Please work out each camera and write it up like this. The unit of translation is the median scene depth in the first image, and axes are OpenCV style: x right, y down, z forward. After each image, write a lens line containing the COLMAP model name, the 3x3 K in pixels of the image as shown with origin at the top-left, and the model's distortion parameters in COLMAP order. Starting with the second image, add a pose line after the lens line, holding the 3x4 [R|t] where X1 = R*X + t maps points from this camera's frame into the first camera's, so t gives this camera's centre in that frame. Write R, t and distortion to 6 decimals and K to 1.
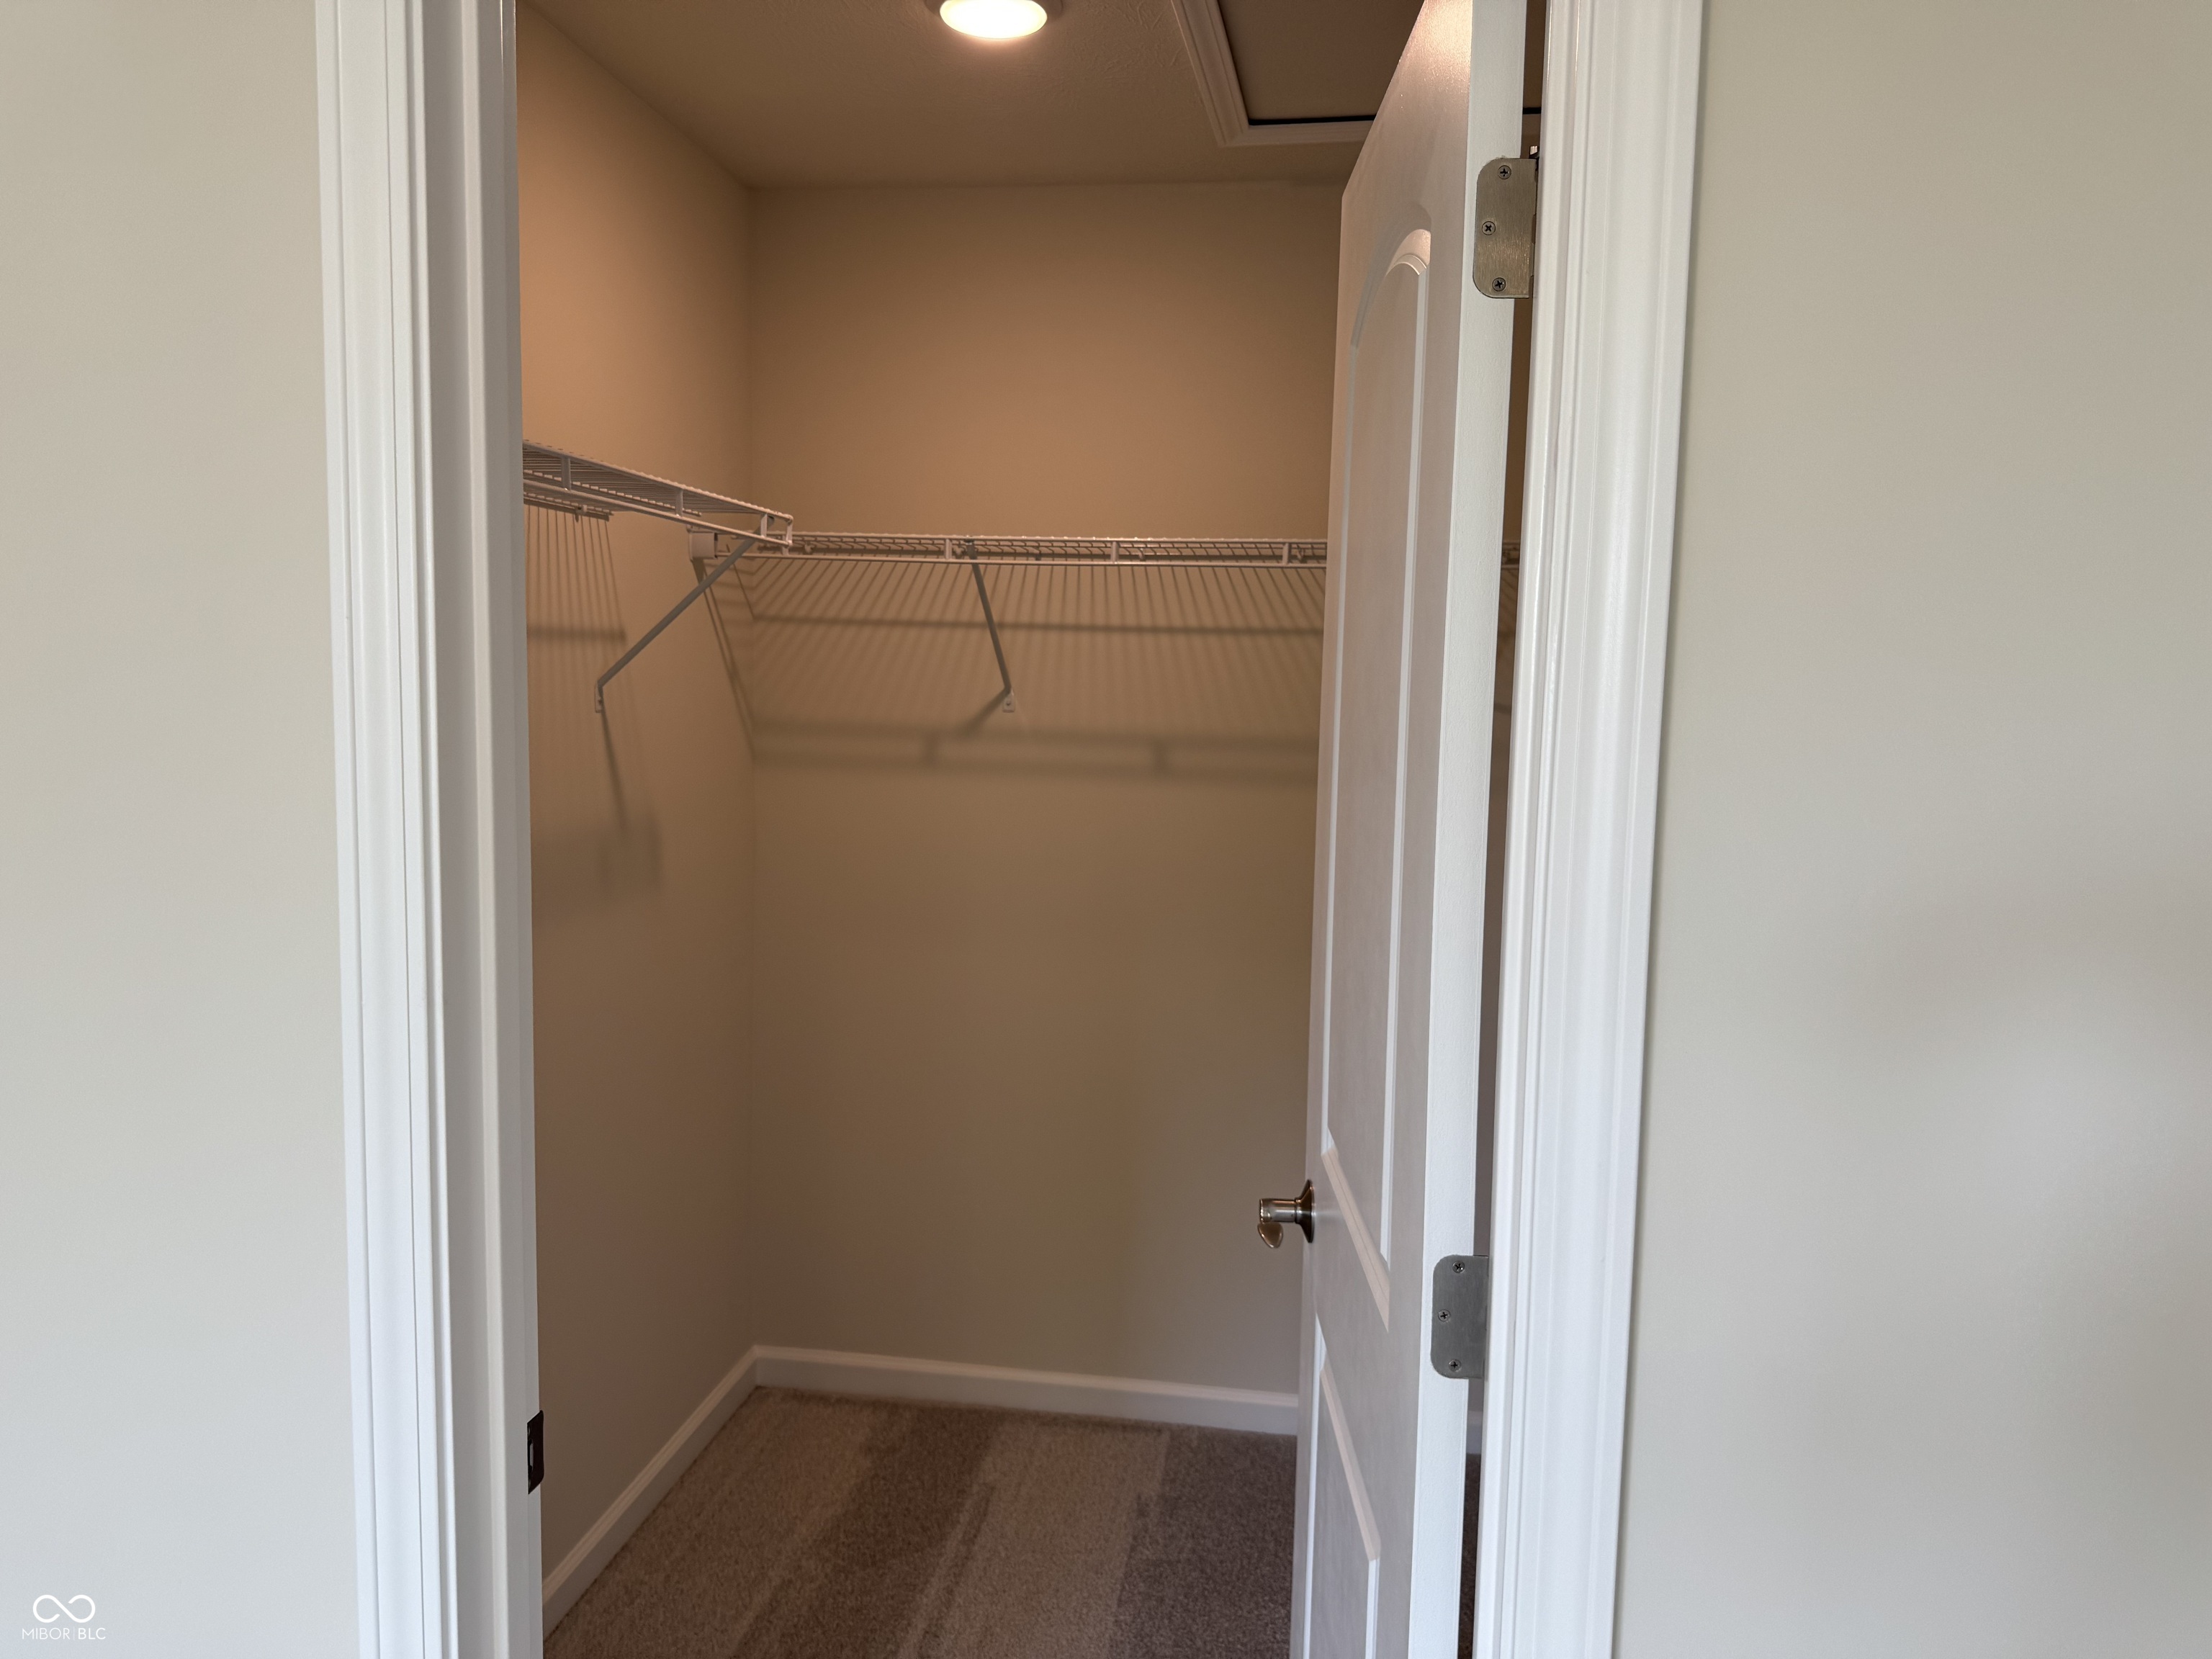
lens RADIAL K [[1571.9, 0, 1150.4], [0, 1571.9, 806.7], [0, 0, 1]] dist [0.163318, -0.364178]
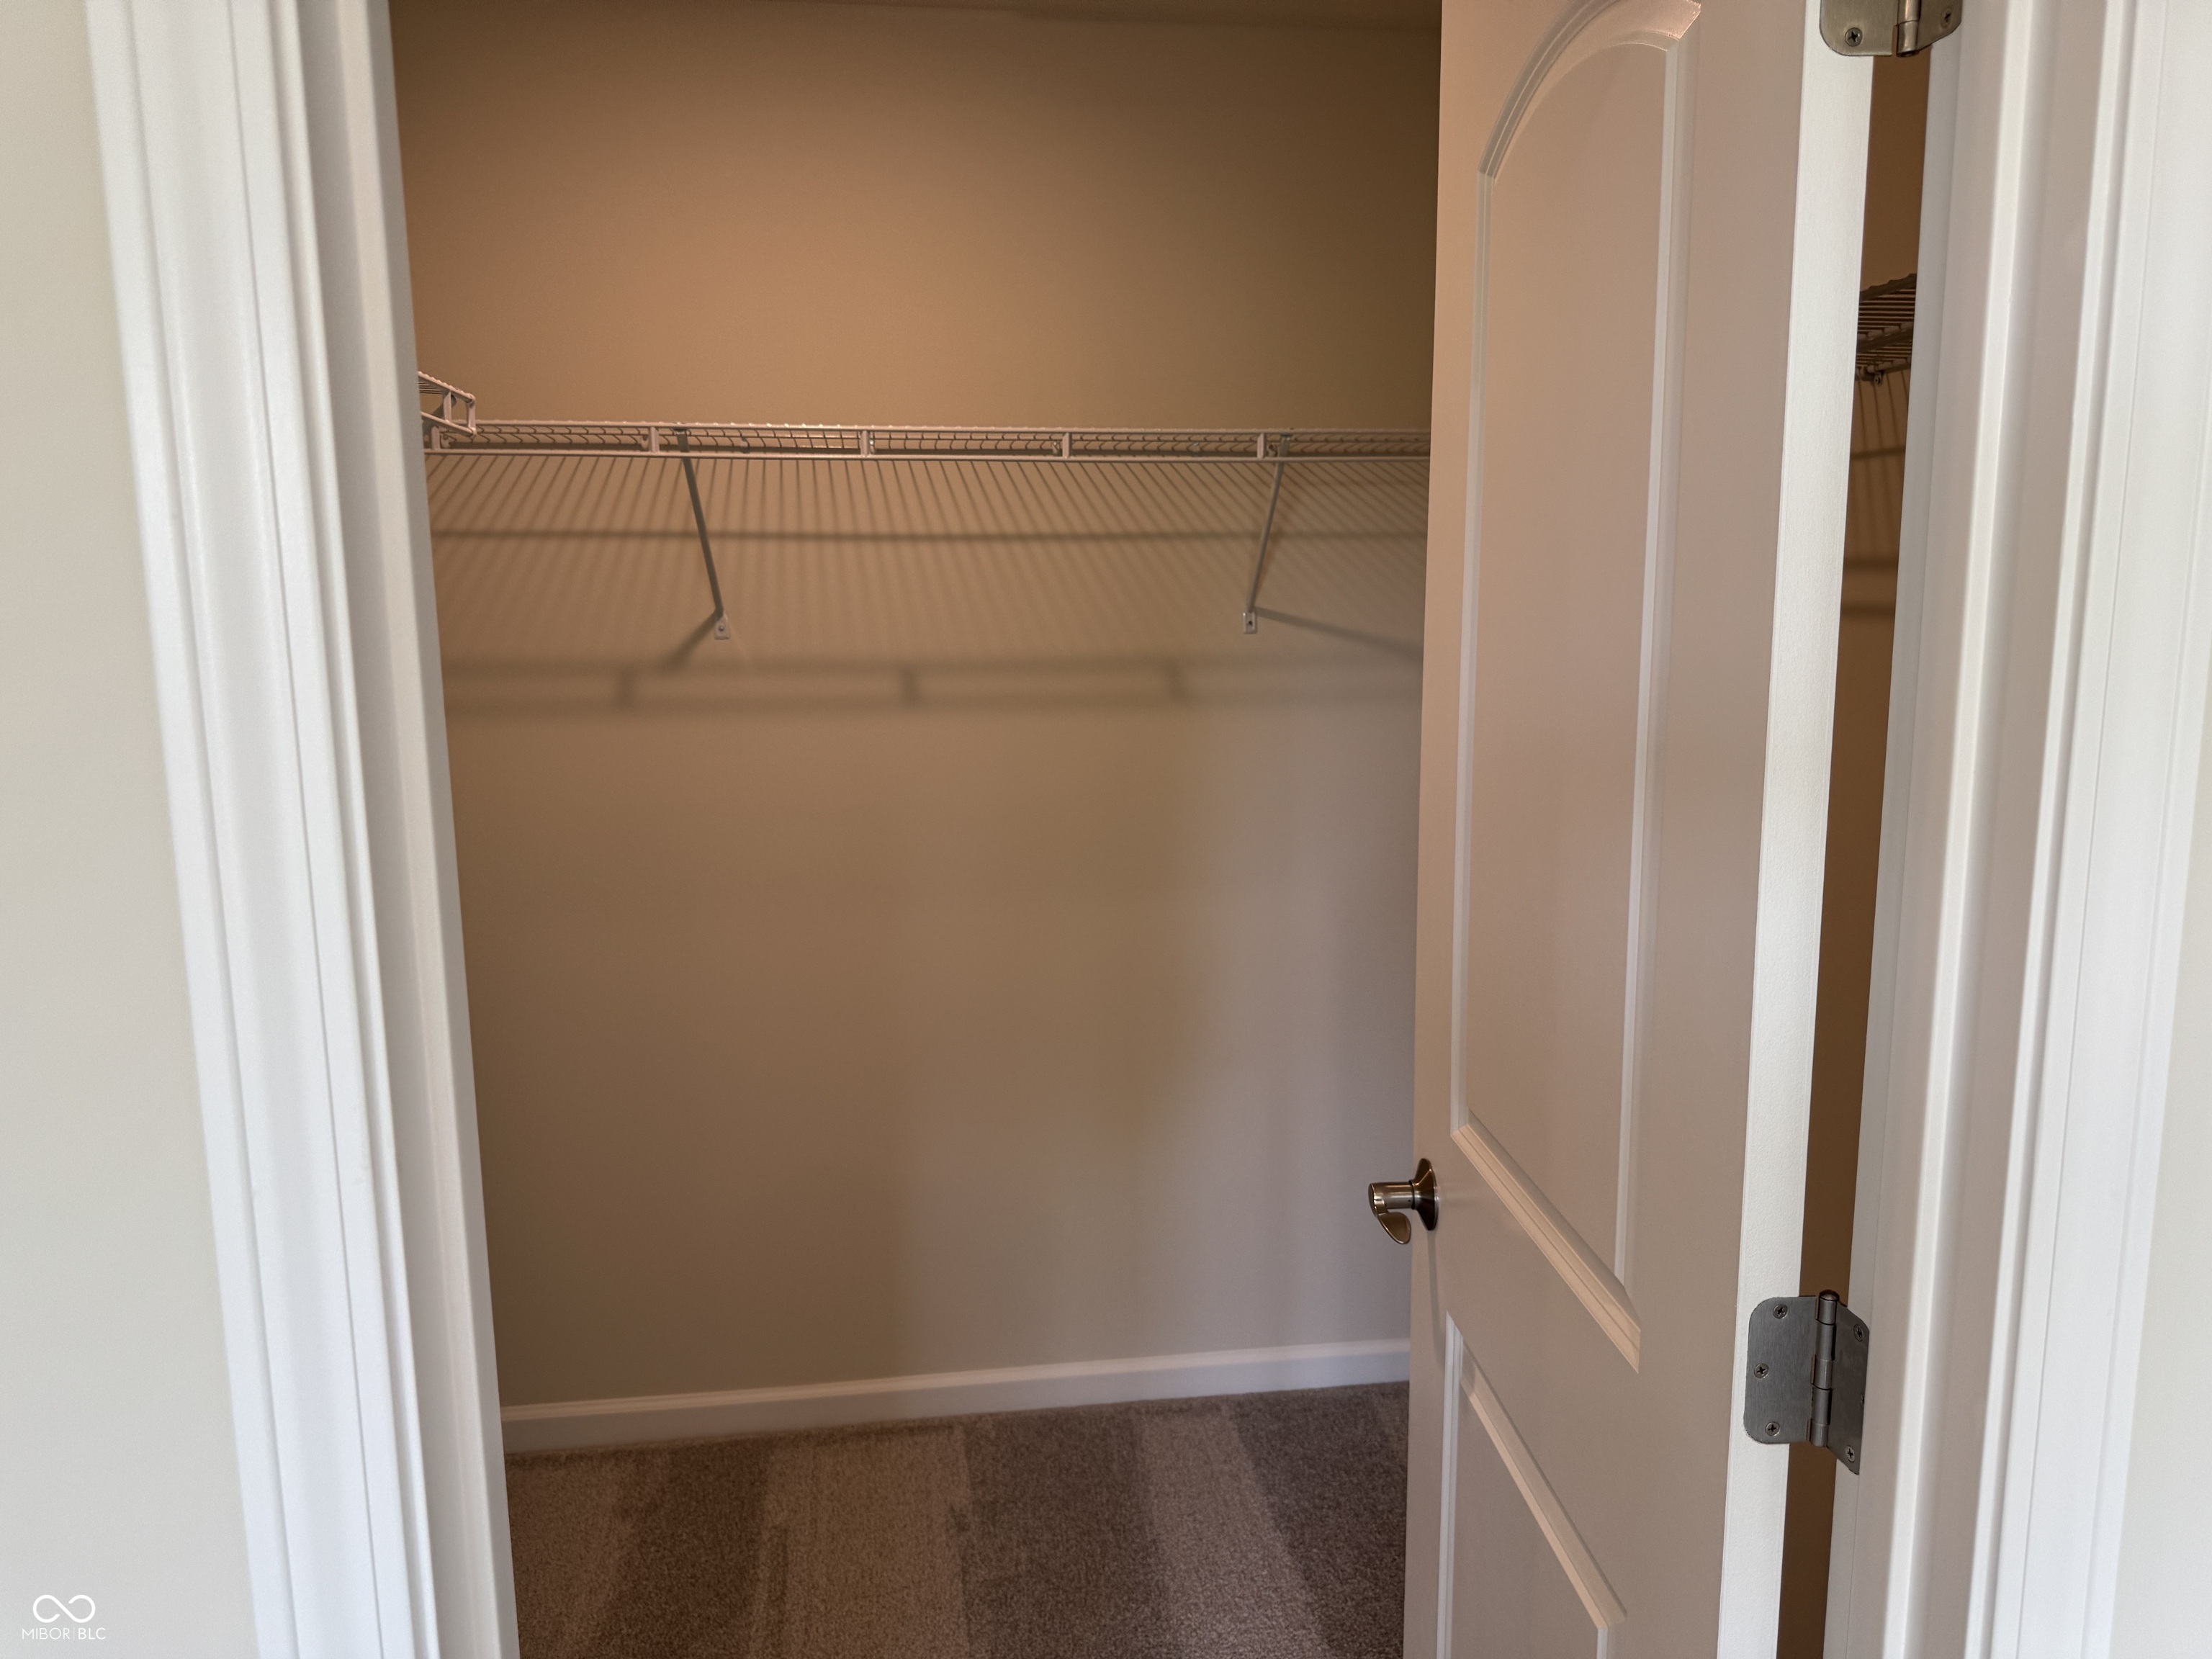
lens RADIAL K [[1551.9, 0, 1106.0], [0, 1551.9, 829.5], [0, 0, 1]] dist [0.084096, -0.130054]
pose [[0.958965, -0.070482, 0.274624, -0.138617], [0.051564, 0.995810, 0.075516, -0.012026], [-0.278796, -0.058257, 0.958582, 0.148175]]
